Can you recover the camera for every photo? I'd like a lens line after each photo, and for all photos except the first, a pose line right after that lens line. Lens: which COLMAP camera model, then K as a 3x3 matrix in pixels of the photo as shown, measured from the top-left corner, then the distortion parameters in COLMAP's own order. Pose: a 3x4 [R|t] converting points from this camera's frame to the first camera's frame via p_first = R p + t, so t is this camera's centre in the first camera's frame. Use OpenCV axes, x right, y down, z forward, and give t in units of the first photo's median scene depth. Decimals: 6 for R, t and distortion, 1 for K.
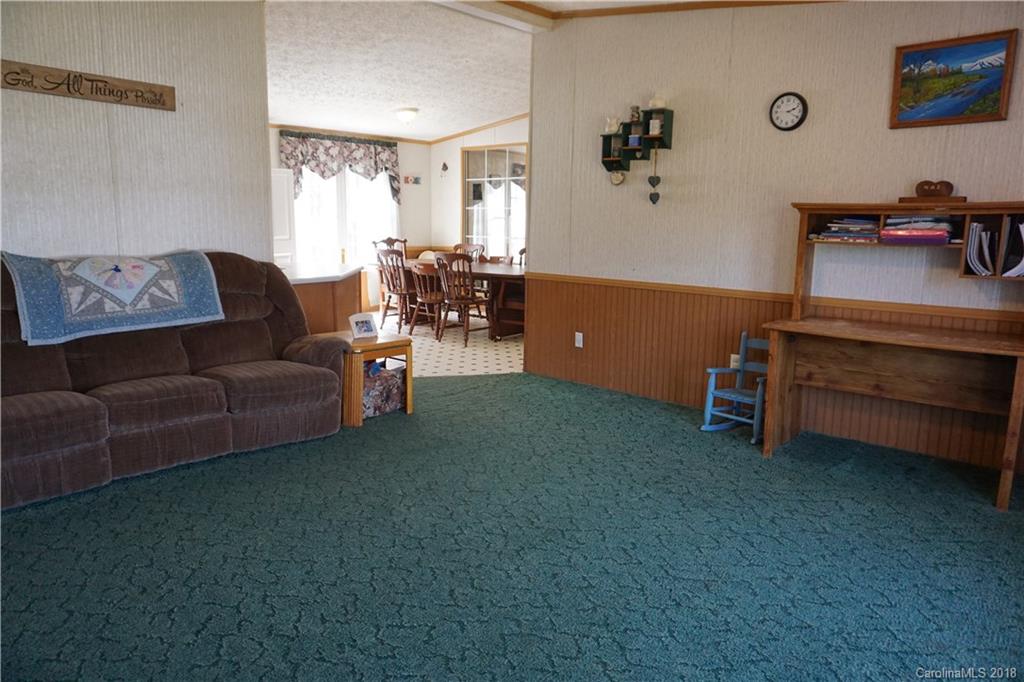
lens RADIAL K [[681.8, 0, 516.1], [0, 681.8, 338.9], [0, 0, 1]] dist [-0.040766, 0.031434]
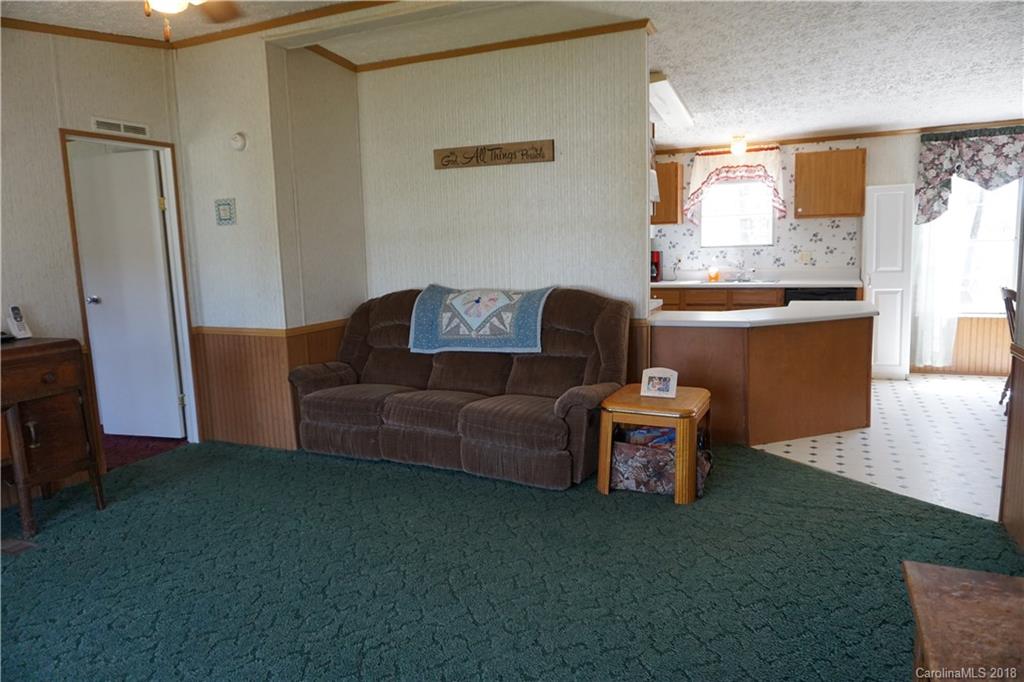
lens RADIAL K [[681.8, 0, 506.9], [0, 681.8, 339.4], [0, 0, 1]] dist [-0.040766, 0.031434]
pose [[0.290828, 0.105174, -0.950977, 0.536706], [-0.132656, 0.988772, 0.068785, -0.110218], [0.947534, 0.106149, 0.301515, 0.596042]]
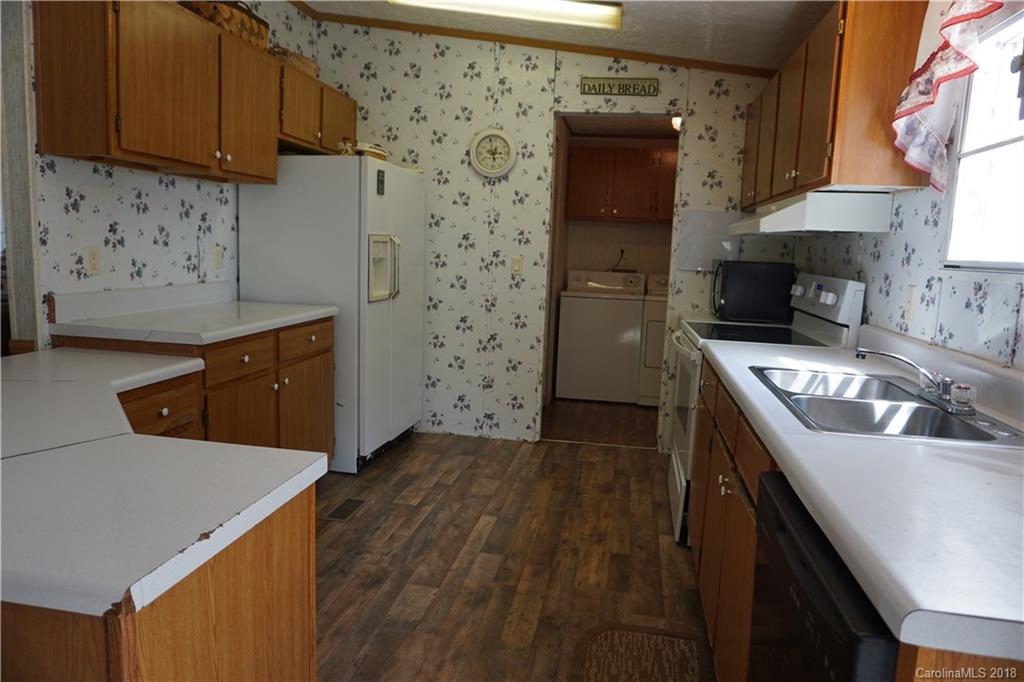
lens RADIAL K [[681.8, 0, 506.8], [0, 681.8, 335.5], [0, 0, 1]] dist [-0.040766, 0.031434]
pose [[-0.846307, 0.024401, -0.532136, -0.447263], [-0.140685, 0.953245, 0.267455, -0.324058], [0.513782, 0.301213, -0.803305, 1.791801]]
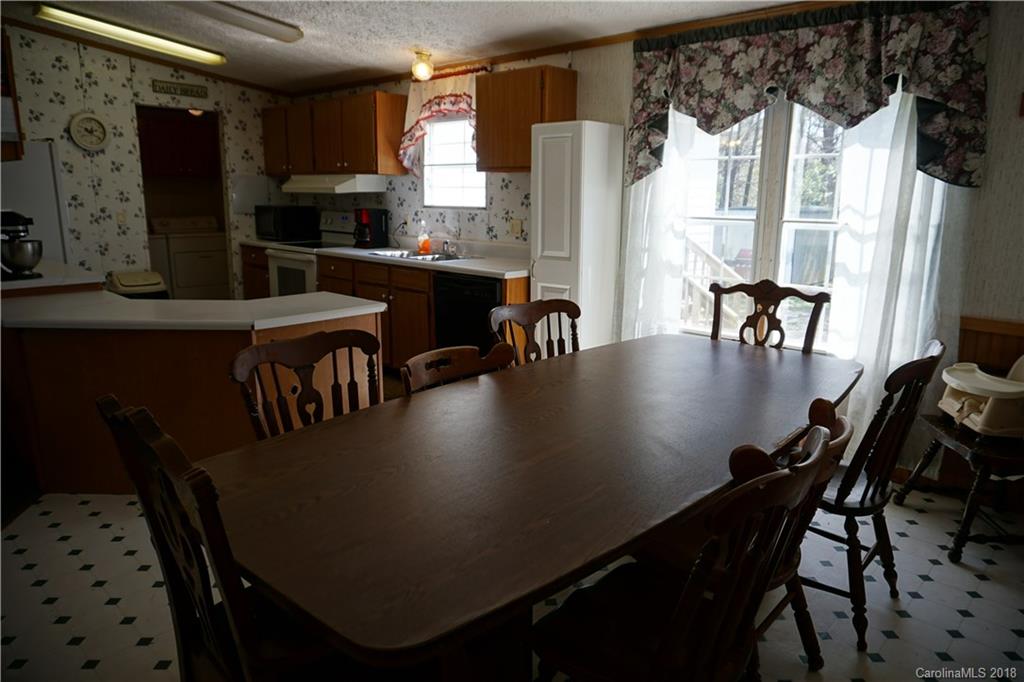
lens RADIAL K [[681.8, 0, 506.6], [0, 681.8, 346.9], [0, 0, 1]] dist [-0.040766, 0.031434]
pose [[-0.030532, 0.209294, -0.977376, 0.350167], [-0.184083, 0.959928, 0.211309, -0.333414], [0.982436, 0.186370, 0.009219, 1.743915]]
